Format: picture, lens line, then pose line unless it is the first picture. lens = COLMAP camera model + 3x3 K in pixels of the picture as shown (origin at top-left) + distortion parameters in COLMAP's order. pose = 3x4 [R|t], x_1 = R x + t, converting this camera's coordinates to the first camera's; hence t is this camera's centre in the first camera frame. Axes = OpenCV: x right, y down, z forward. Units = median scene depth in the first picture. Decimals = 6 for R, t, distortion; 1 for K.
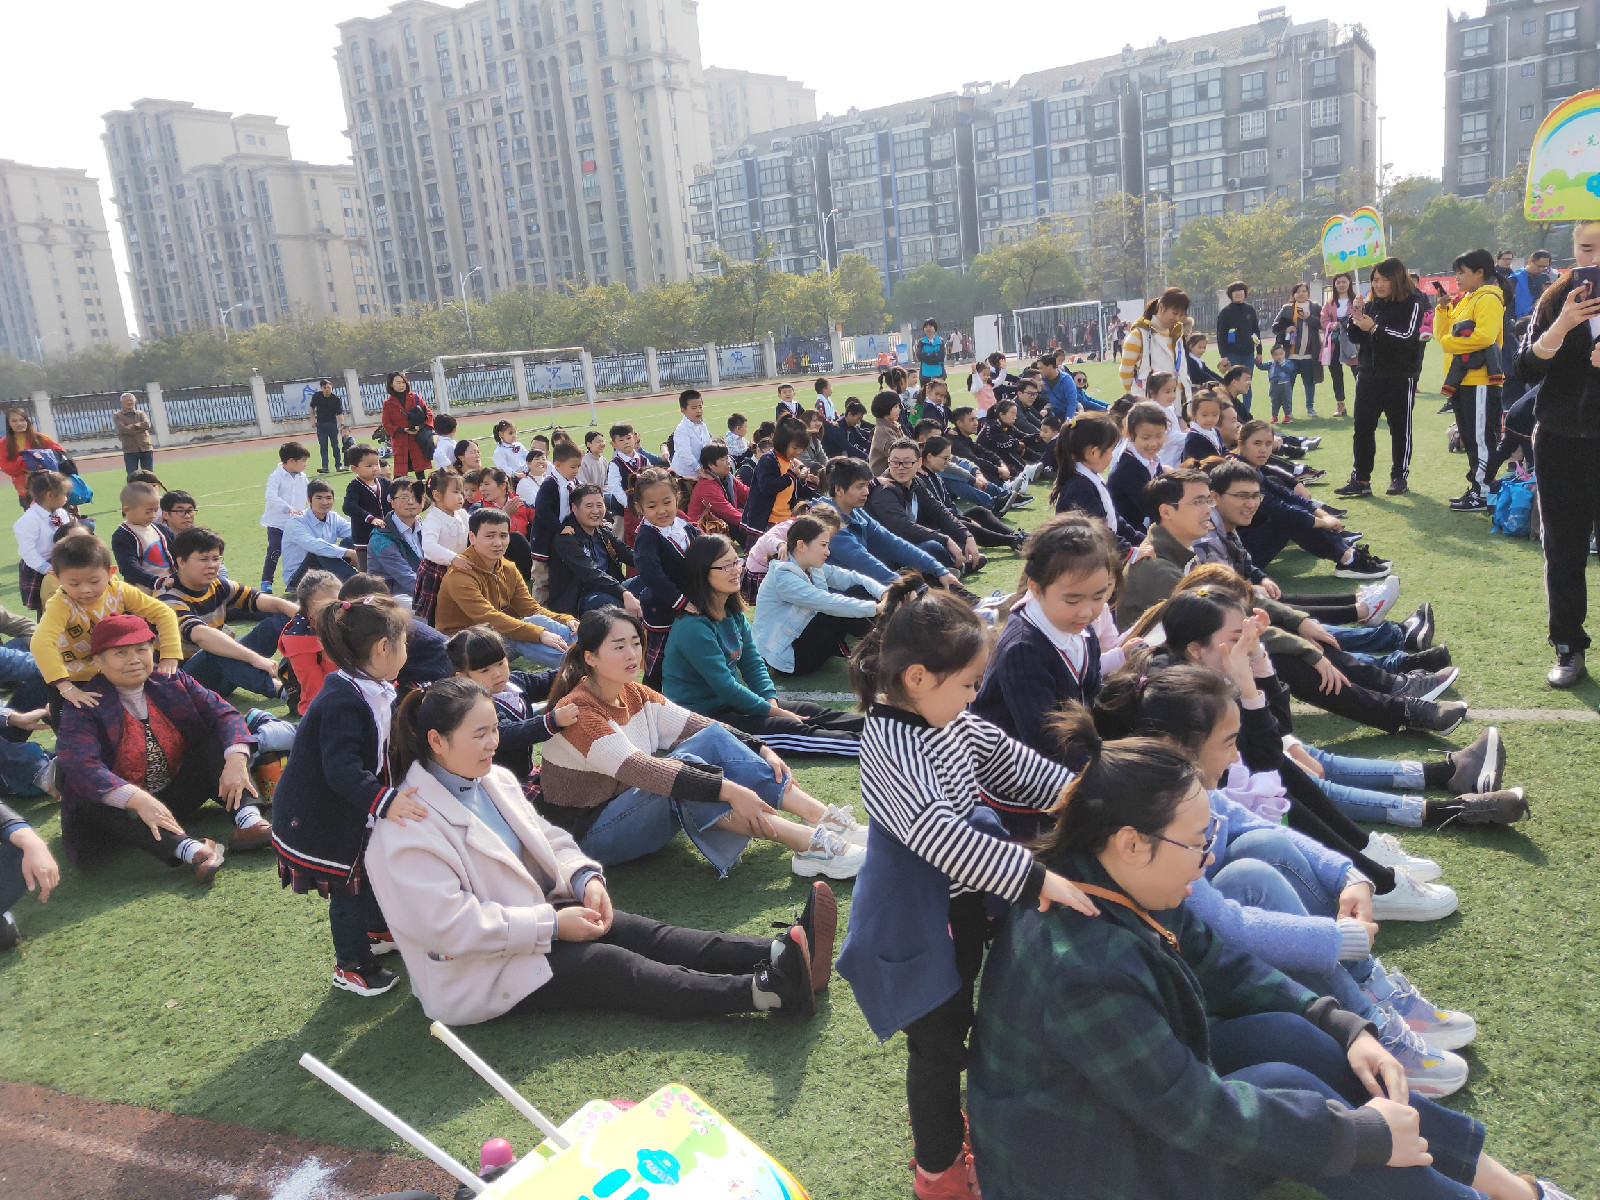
lens RADIAL K [[1194.3, 0, 795.7], [0, 1194.3, 590.4], [0, 0, 1]] dist [0.063997, -0.048616]
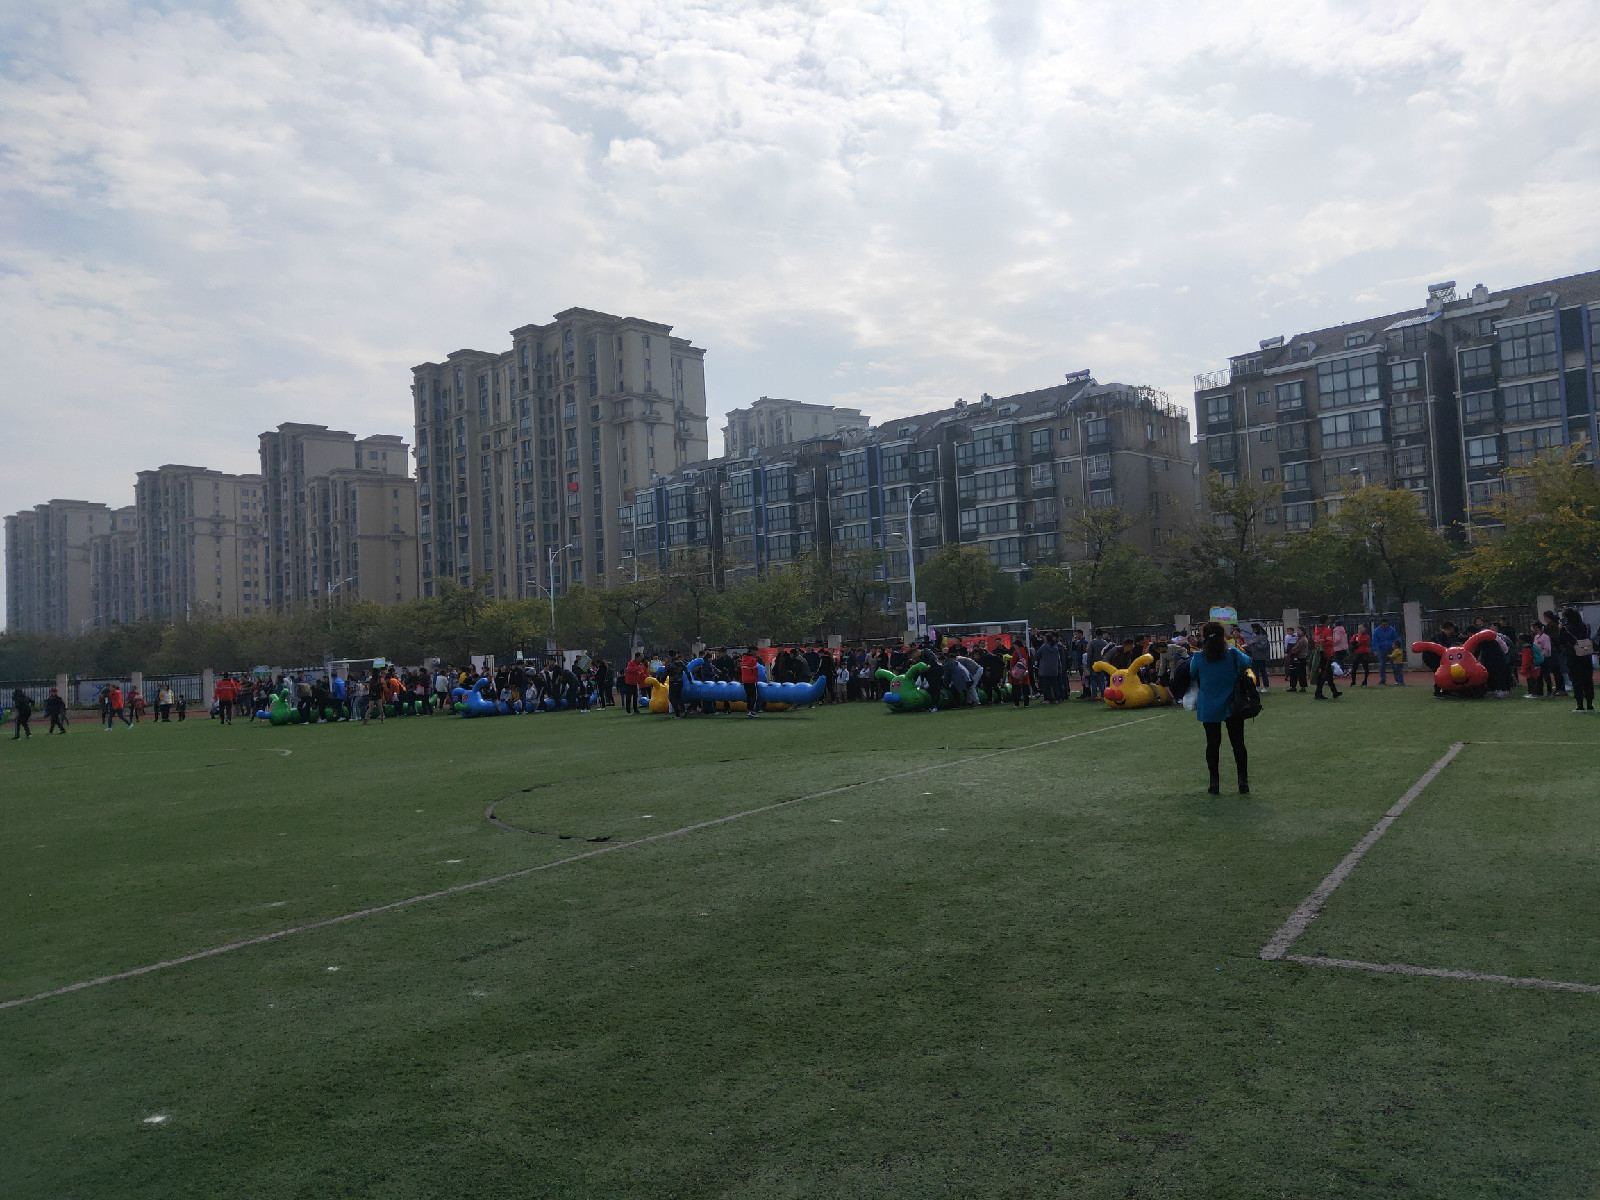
lens RADIAL K [[1194.3, 0, 795.7], [0, 1194.3, 590.4], [0, 0, 1]] dist [0.063997, -0.048616]
pose [[0.981964, 0.035687, -0.185672, 0.240268], [-0.077933, 0.971119, -0.225511, -0.024926], [0.172261, 0.235913, 0.956384, -0.002214]]
